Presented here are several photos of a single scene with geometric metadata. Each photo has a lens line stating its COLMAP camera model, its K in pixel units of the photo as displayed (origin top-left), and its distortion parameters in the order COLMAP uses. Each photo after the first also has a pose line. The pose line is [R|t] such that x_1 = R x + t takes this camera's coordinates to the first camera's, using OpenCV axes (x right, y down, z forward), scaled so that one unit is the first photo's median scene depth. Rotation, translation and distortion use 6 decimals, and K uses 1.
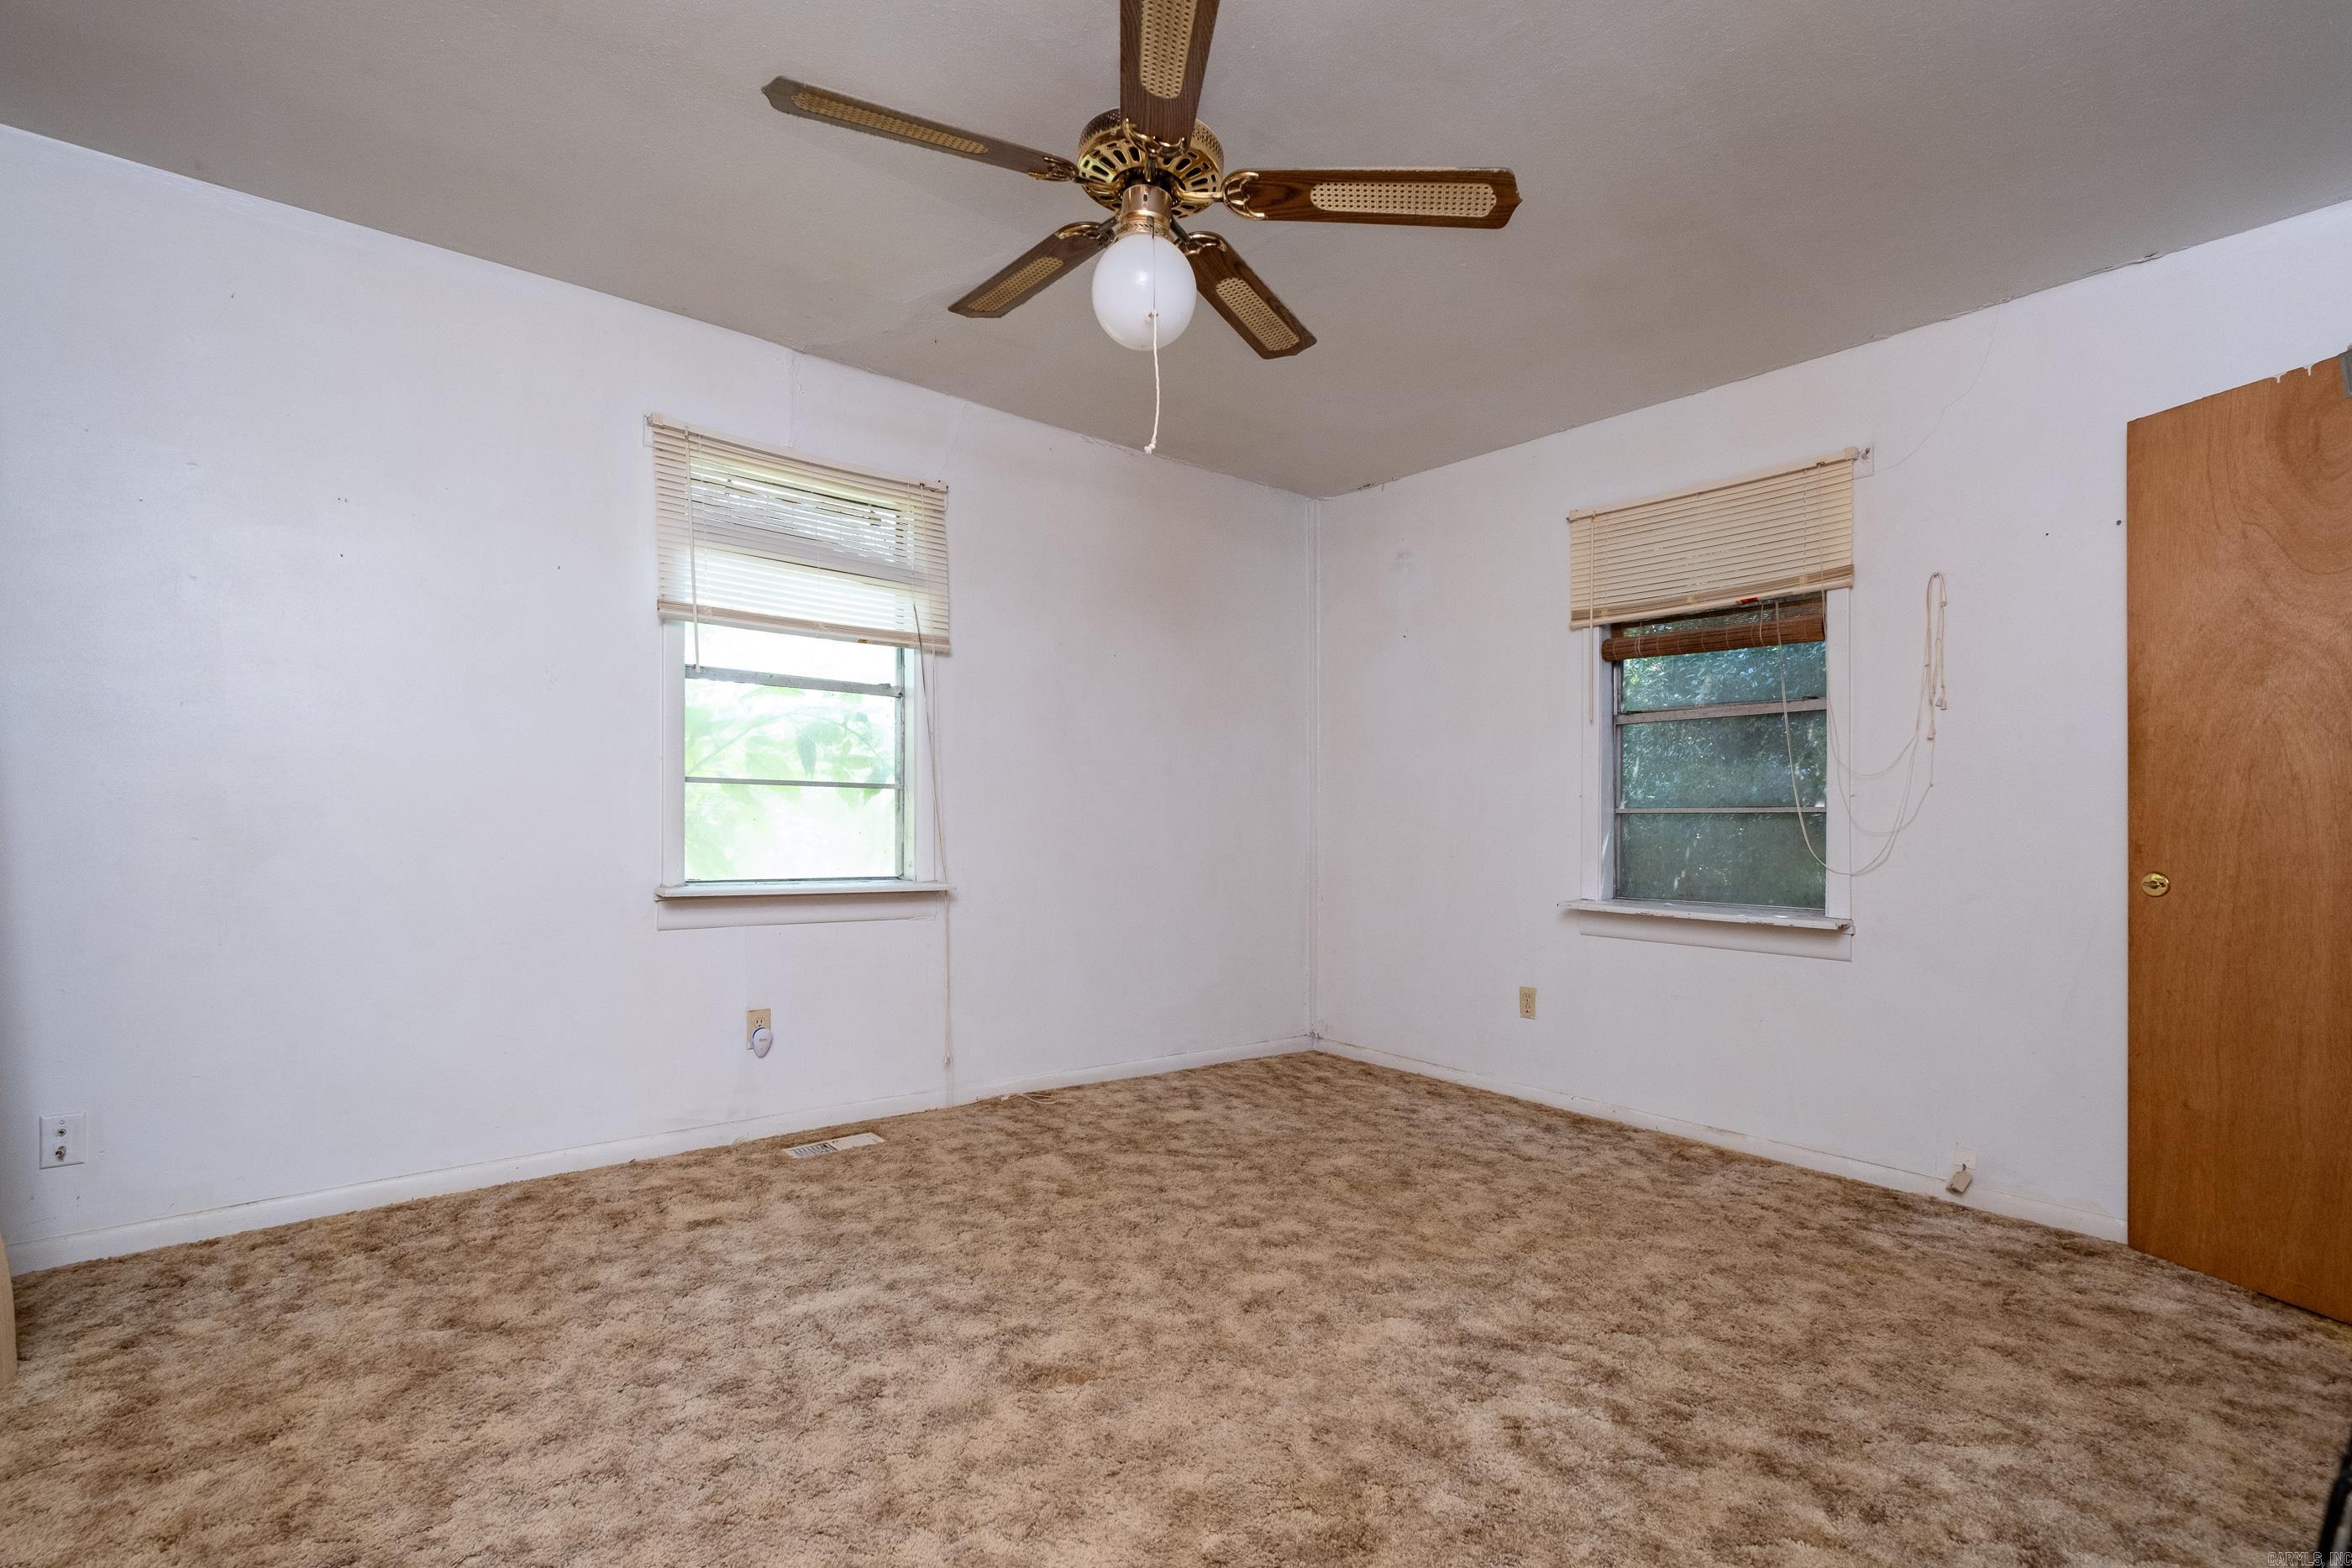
lens RADIAL K [[1078.6, 0, 1169.8], [0, 1078.6, 794.0], [0, 0, 1]] dist [-0.000298, -0.000145]
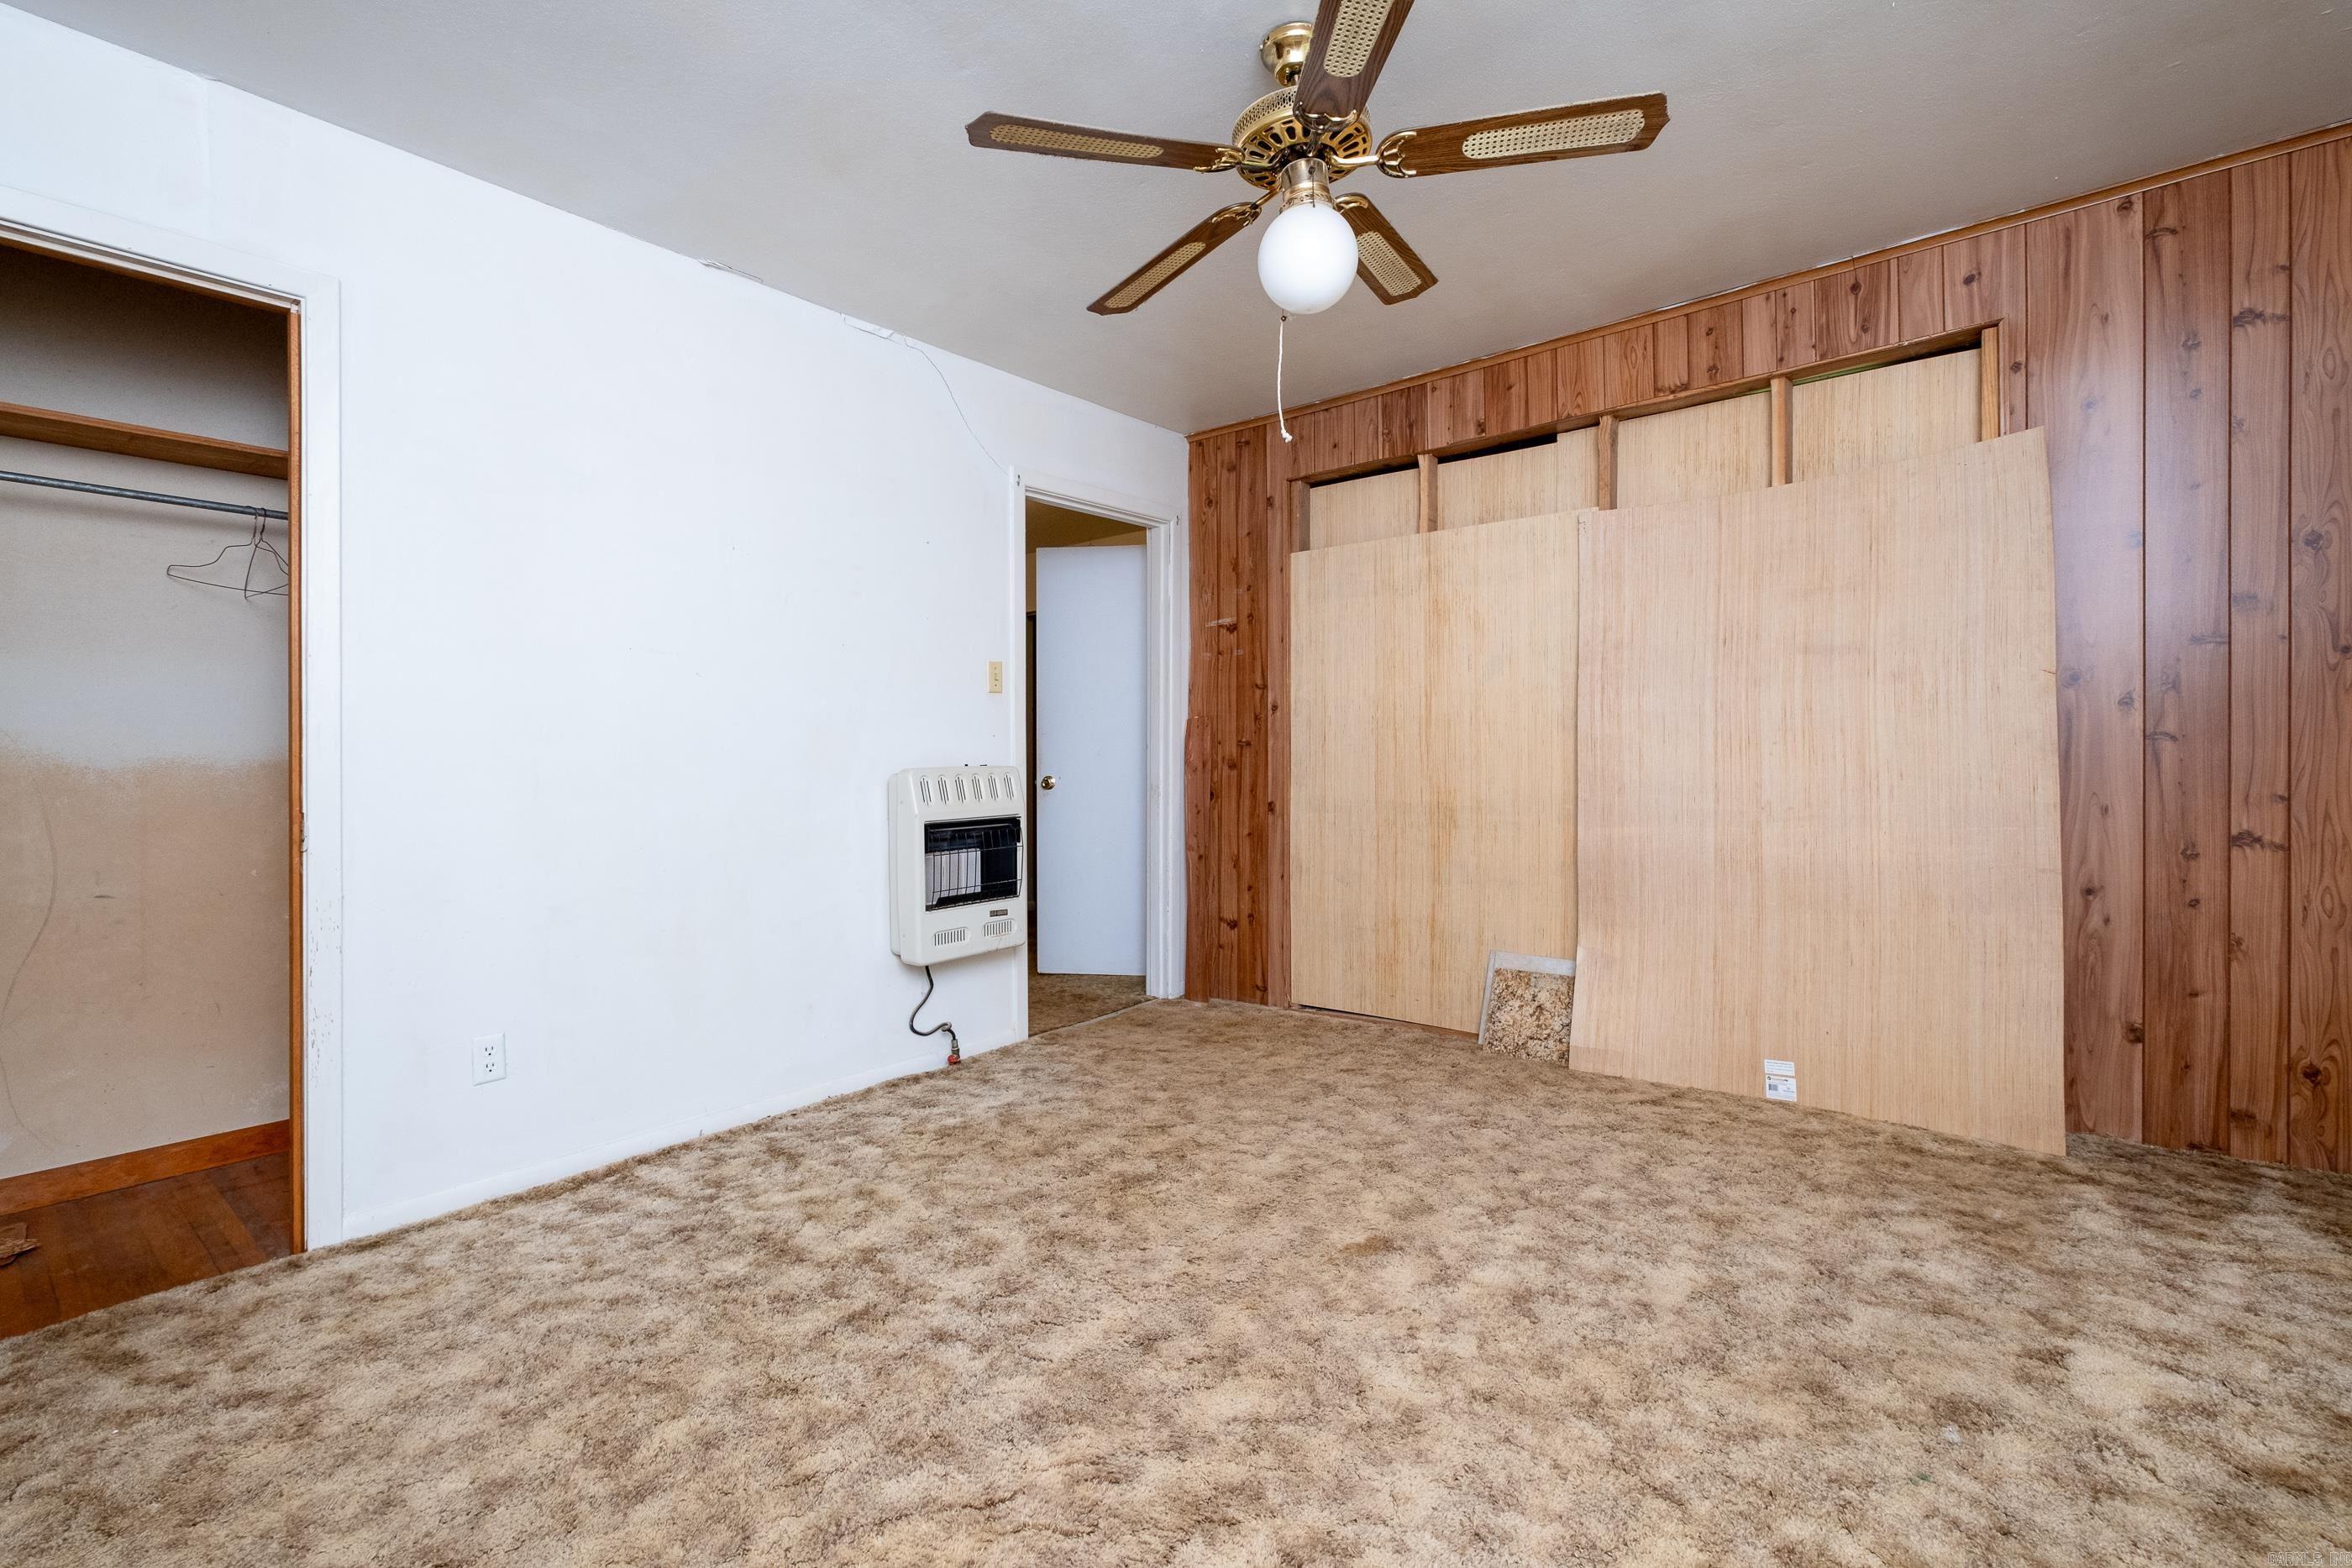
lens RADIAL K [[1078.6, 0, 1169.8], [0, 1078.6, 794.0], [0, 0, 1]] dist [-0.000298, -0.000145]
pose [[-0.980326, 0.008026, -0.197223, 0.315417], [0.006162, 0.999930, 0.010061, 0.044647], [0.197290, 0.008648, -0.980307, 2.009880]]
